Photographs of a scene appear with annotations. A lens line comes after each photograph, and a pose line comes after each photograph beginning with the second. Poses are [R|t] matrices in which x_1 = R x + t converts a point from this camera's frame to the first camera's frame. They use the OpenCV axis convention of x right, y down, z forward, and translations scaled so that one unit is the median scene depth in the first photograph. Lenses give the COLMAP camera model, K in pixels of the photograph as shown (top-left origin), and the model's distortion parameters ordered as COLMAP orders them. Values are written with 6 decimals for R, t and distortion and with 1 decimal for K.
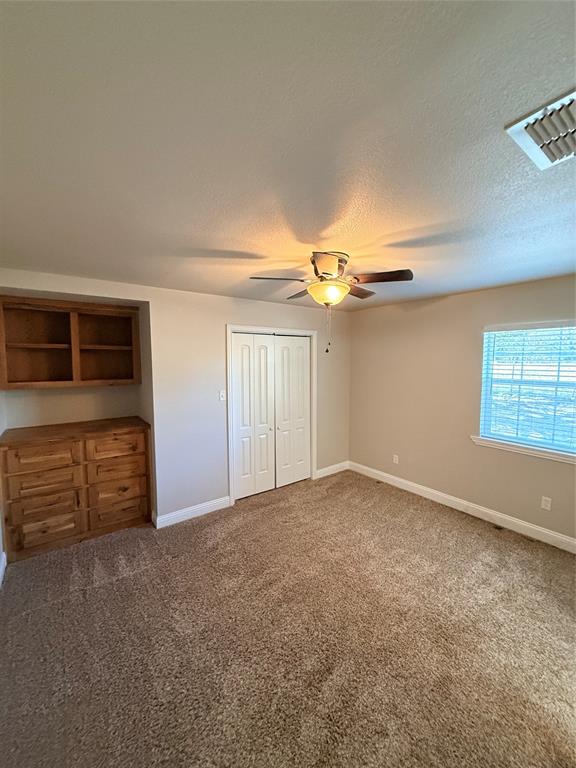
lens RADIAL K [[305.9, 0, 291.5], [0, 305.9, 385.5], [0, 0, 1]] dist [0.003236, 0.000155]
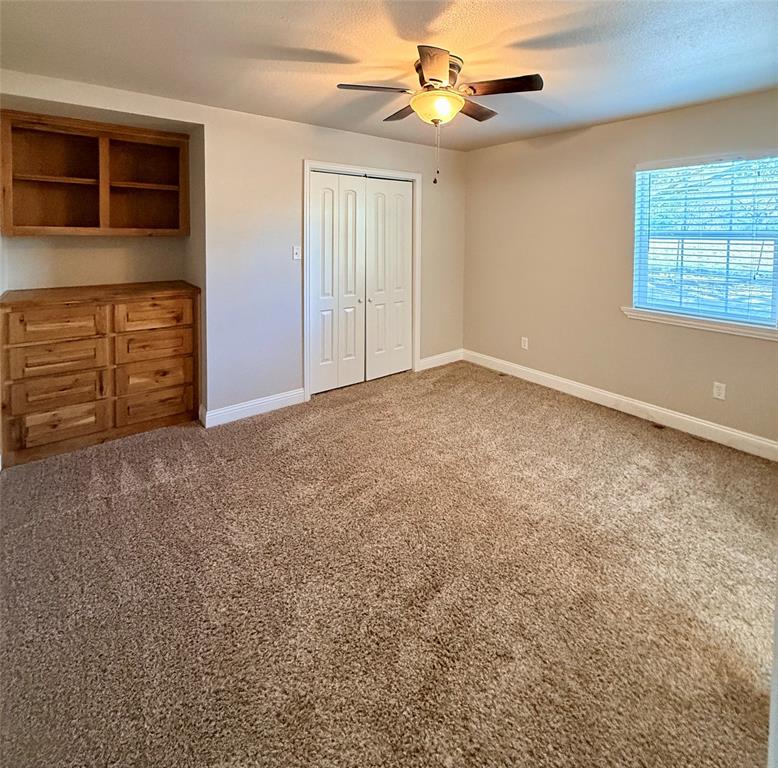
lens RADIAL K [[469.9, 0, 385.7], [0, 469.9, 383.3], [0, 0, 1]] dist [0.004462, 0.000061]
pose [[0.999791, 0.008266, 0.018706, -0.025899], [-0.007444, 0.999020, -0.043619, 0.427069], [-0.019049, 0.043471, 0.998873, -0.163114]]
